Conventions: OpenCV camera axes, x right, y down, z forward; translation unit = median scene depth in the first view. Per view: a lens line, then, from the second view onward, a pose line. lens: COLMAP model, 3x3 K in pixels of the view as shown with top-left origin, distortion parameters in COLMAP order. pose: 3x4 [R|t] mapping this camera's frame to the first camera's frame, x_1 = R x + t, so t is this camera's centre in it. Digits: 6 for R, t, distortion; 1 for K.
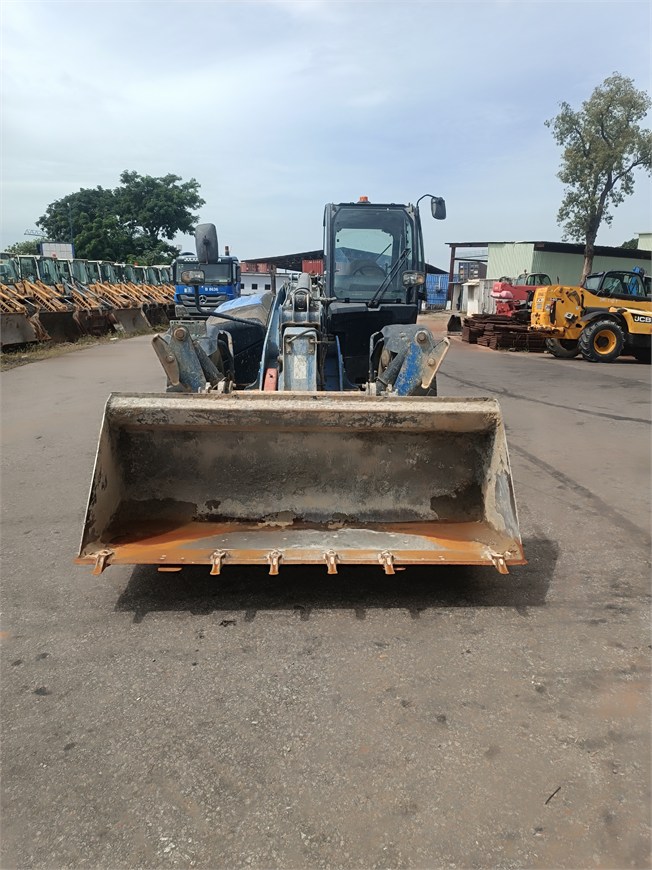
lens RADIAL K [[634.3, 0, 325.3], [0, 634.3, 435.9], [0, 0, 1]] dist [0.029859, -0.026745]
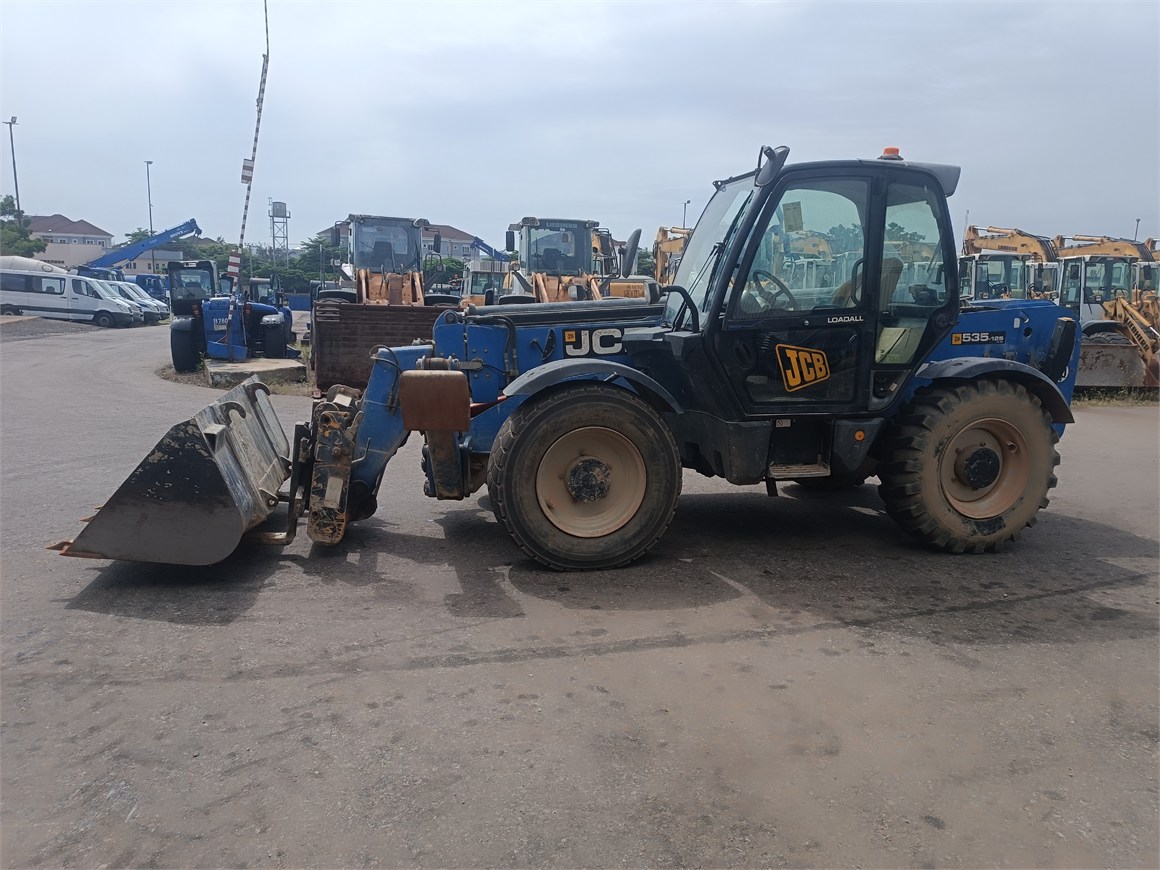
lens RADIAL K [[845.7, 0, 585.2], [0, 845.7, 435.7], [0, 0, 1]] dist [0.029859, -0.026745]
pose [[0.178220, 0.156061, -0.971536, 1.461966], [-0.234603, 0.965609, 0.112073, -0.286486], [0.955615, 0.207951, 0.208703, 1.203690]]
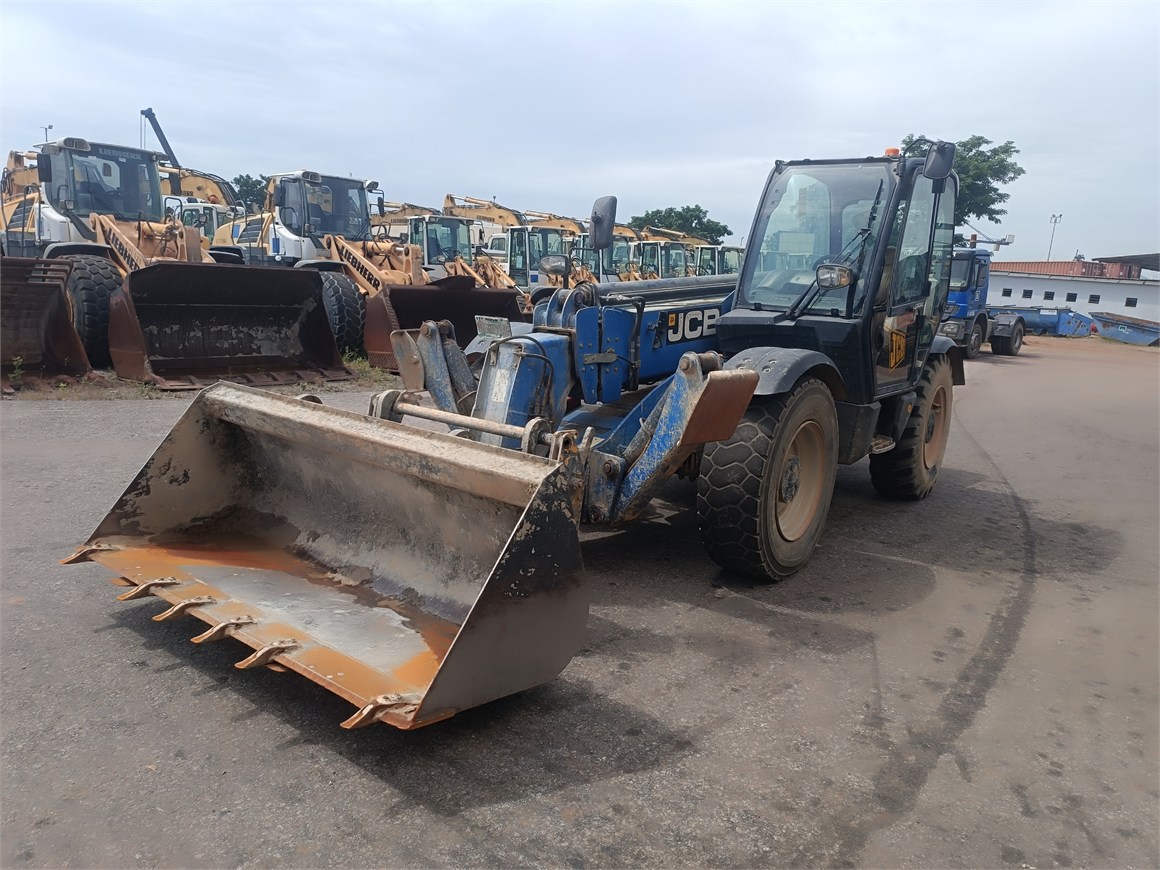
lens RADIAL K [[845.7, 0, 574.3], [0, 845.7, 432.2], [0, 0, 1]] dist [0.029859, -0.026745]
pose [[0.770535, 0.151938, -0.619024, 0.708624], [-0.190567, 0.981667, 0.003738, -0.086285], [0.608244, 0.115085, 0.785363, 0.344446]]
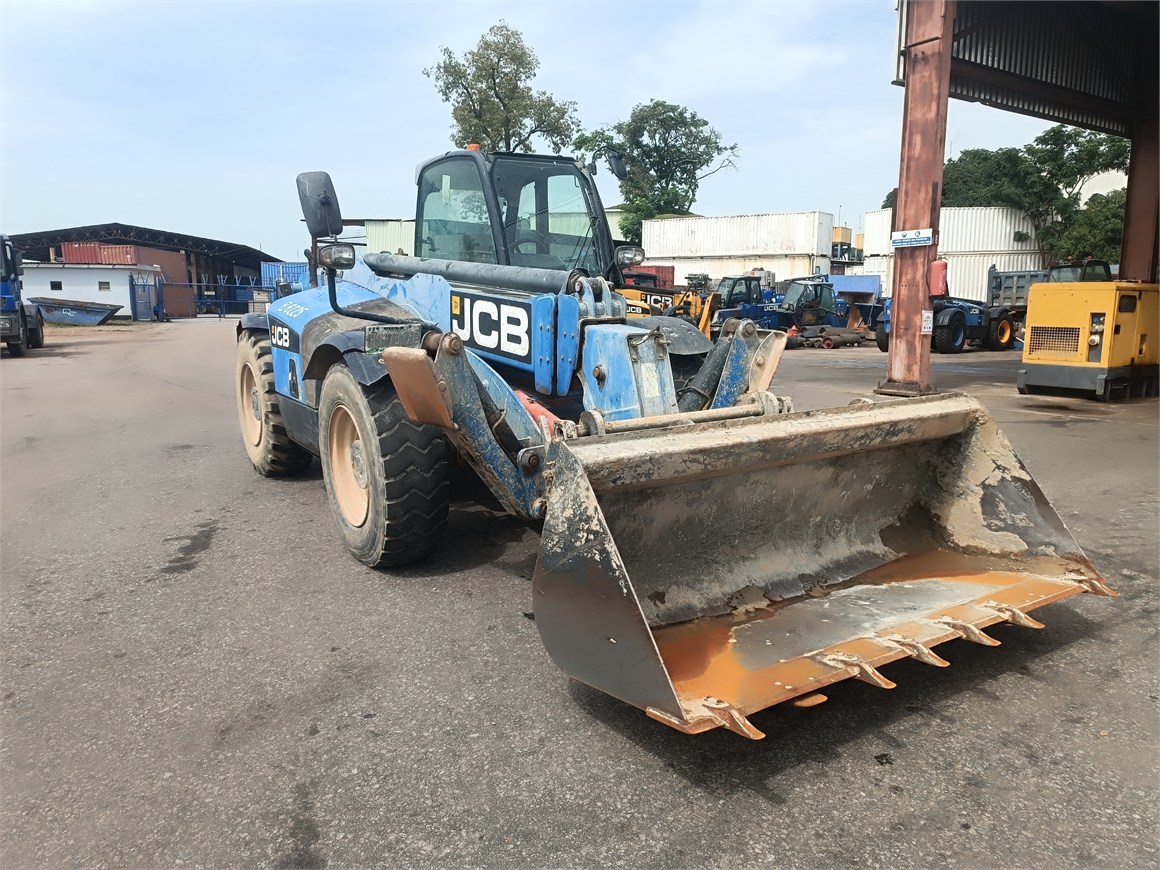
lens RADIAL K [[845.7, 0, 580.0], [0, 845.7, 432.3], [0, 0, 1]] dist [0.029859, -0.026745]
pose [[0.858391, -0.112286, 0.500556, -0.645137], [0.137986, 0.990328, -0.014476, -0.056174], [-0.494090, 0.081496, 0.865583, 0.283169]]
